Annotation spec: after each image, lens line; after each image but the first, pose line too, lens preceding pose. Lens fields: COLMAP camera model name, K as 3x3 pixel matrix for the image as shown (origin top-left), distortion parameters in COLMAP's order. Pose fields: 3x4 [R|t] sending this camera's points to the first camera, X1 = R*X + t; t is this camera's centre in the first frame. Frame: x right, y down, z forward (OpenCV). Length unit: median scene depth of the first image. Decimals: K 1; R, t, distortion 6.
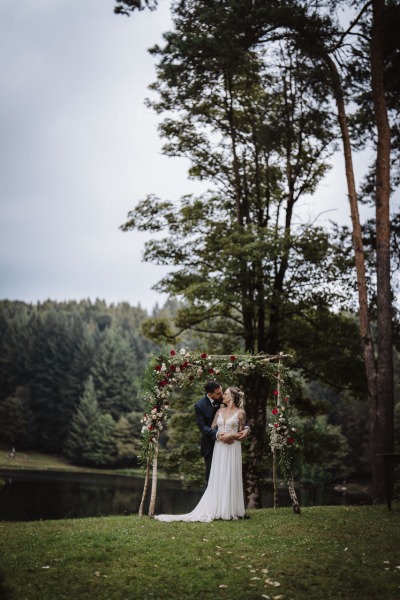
lens RADIAL K [[852.1, 0, 200.0], [0, 852.1, 300.0], [0, 0, 1]] dist [-0.142990, 1.137023]
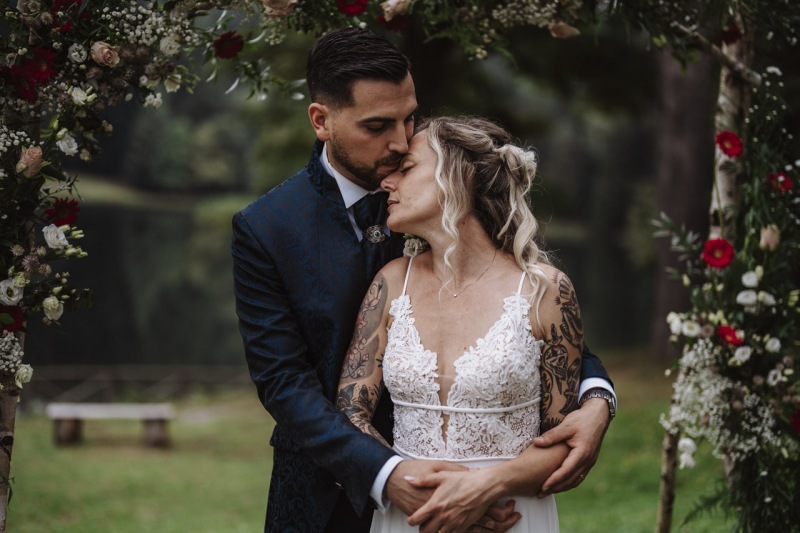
lens RADIAL K [[1151.8, 0, 400.0], [0, 1151.8, 266.5], [0, 0, 1]] dist [-0.158088, 1.267065]
pose [[0.997063, 0.004578, 0.076451, 0.002161], [-0.023786, 0.967361, 0.252285, 0.029297], [-0.072801, -0.253363, 0.964628, 0.298438]]
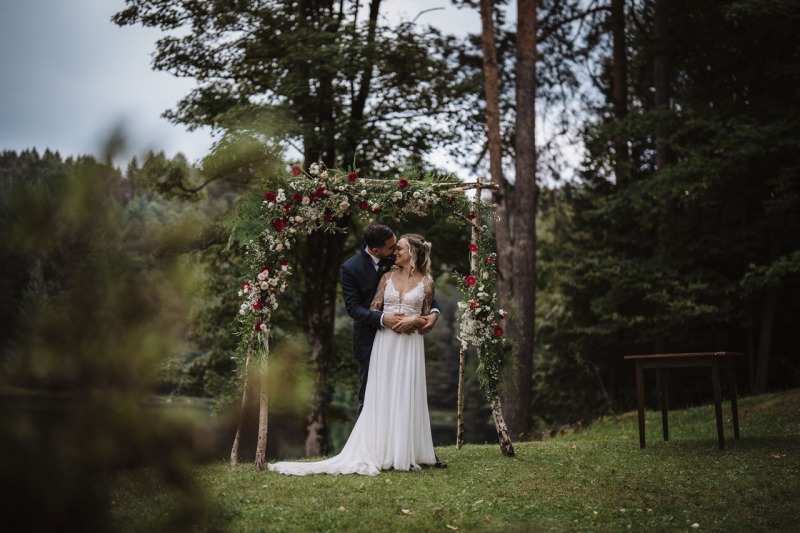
lens RADIAL K [[1151.8, 0, 400.0], [0, 1151.8, 266.5], [0, 0, 1]] dist [-0.158088, 1.267065]
pose [[0.983427, 0.016377, 0.180562, -0.037476], [-0.032469, 0.995720, 0.086529, 0.021747], [-0.178372, -0.090958, 0.979750, 0.097508]]
